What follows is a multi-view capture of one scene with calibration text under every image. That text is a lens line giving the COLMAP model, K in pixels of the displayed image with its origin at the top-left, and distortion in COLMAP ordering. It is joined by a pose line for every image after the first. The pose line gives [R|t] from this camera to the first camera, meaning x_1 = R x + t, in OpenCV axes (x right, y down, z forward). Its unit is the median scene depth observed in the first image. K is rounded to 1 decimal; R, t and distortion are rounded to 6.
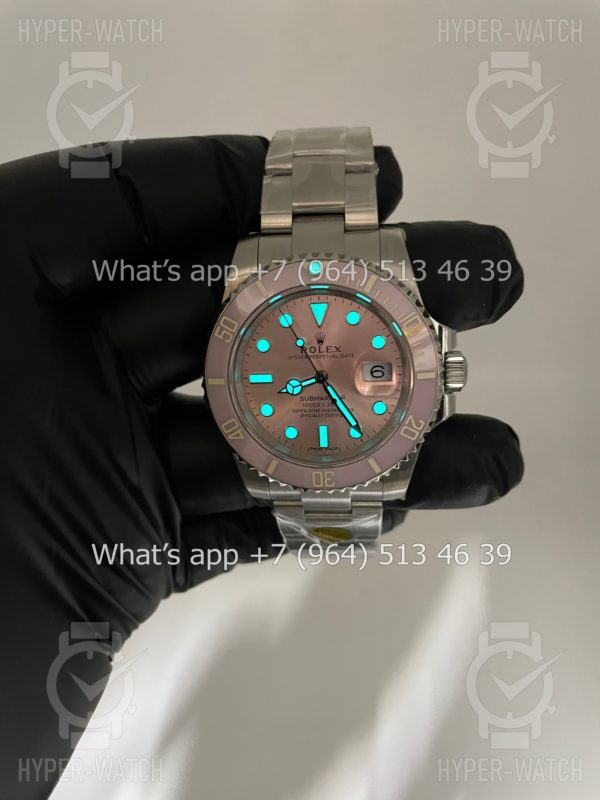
lens RADIAL K [[617.9, 0, 303.8], [0, 617.9, 396.9], [0, 0, 1]] dist [0.115009, 0.000883]
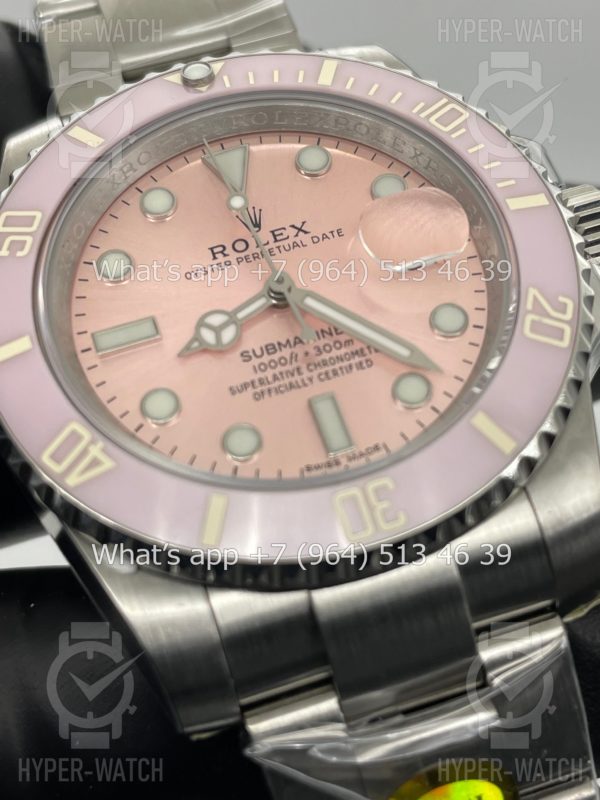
lens RADIAL K [[1270.6, 0, 304.1], [0, 1270.6, 399.9], [0, 0, 1]] dist [0.162363, 0.000000]
pose [[0.956952, -0.196896, 0.213246, -0.139844], [0.288729, 0.720772, -0.630177, 0.520869], [-0.029622, 0.664620, 0.746594, 0.445354]]
